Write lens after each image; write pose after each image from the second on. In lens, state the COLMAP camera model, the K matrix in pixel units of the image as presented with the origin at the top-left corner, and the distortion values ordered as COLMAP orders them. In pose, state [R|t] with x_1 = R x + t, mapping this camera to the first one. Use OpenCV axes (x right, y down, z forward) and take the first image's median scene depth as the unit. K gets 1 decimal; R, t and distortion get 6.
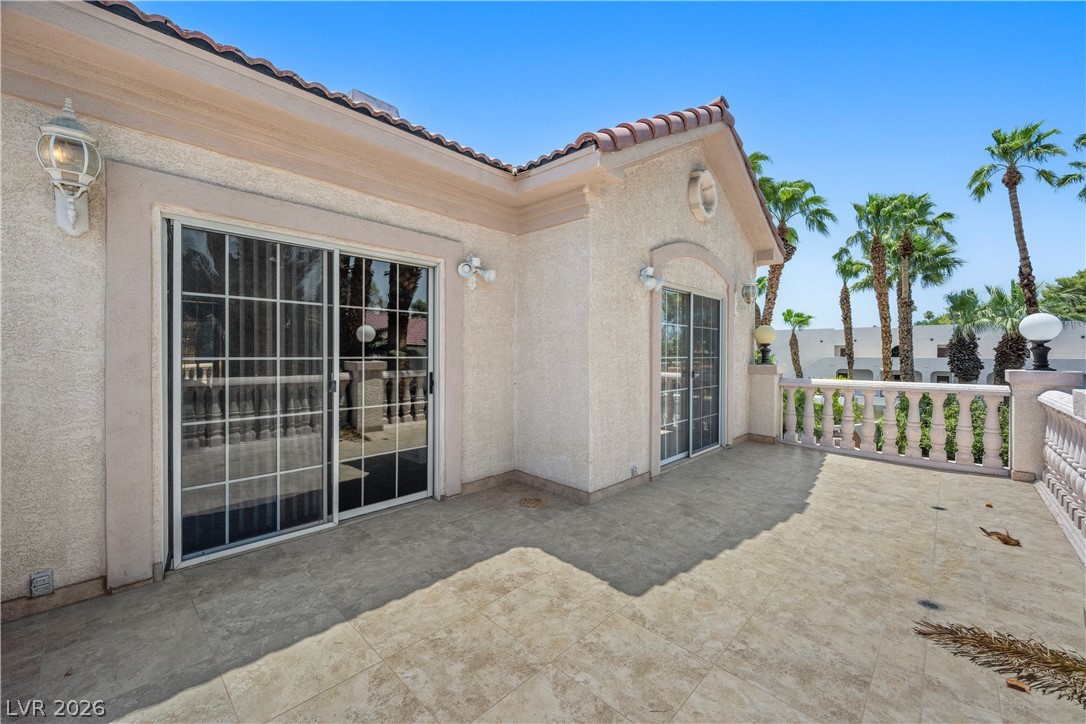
lens RADIAL K [[424.2, 0, 537.1], [0, 424.2, 354.1], [0, 0, 1]] dist [-0.001353, 0.000933]
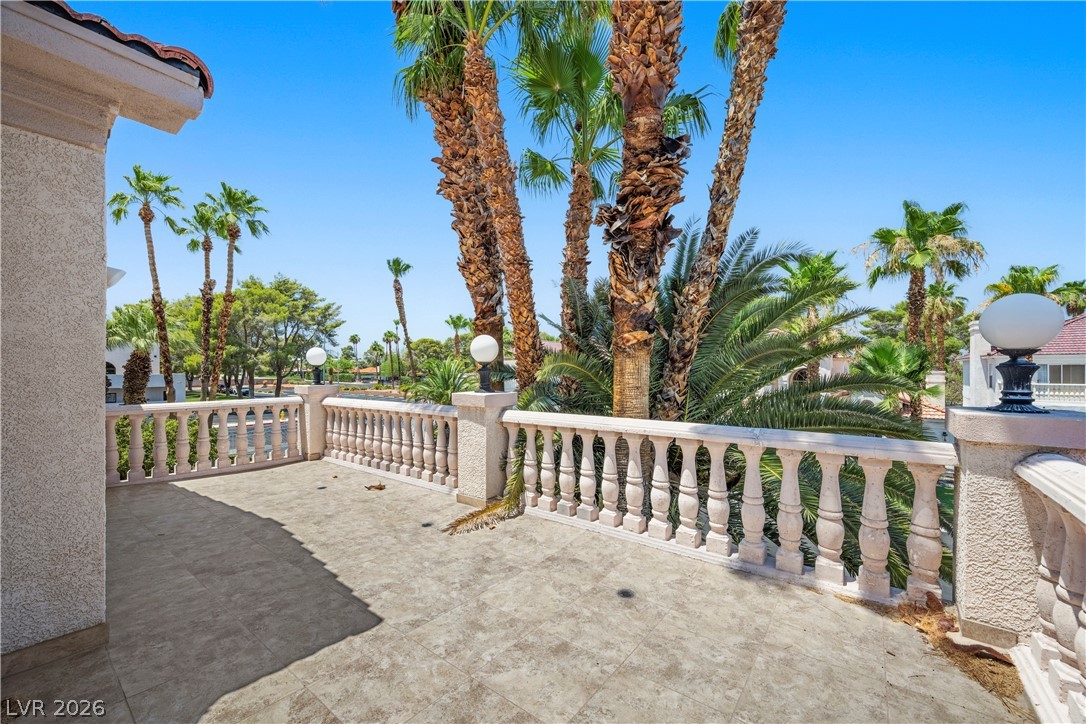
lens RADIAL K [[424.2, 0, 537.6], [0, 424.2, 370.6], [0, 0, 1]] dist [-0.001353, 0.000933]
pose [[-0.092489, -0.004080, 0.995705, -0.534039], [0.004145, 0.999981, 0.004482, -0.021997], [-0.995705, 0.004542, -0.092470, 0.473702]]
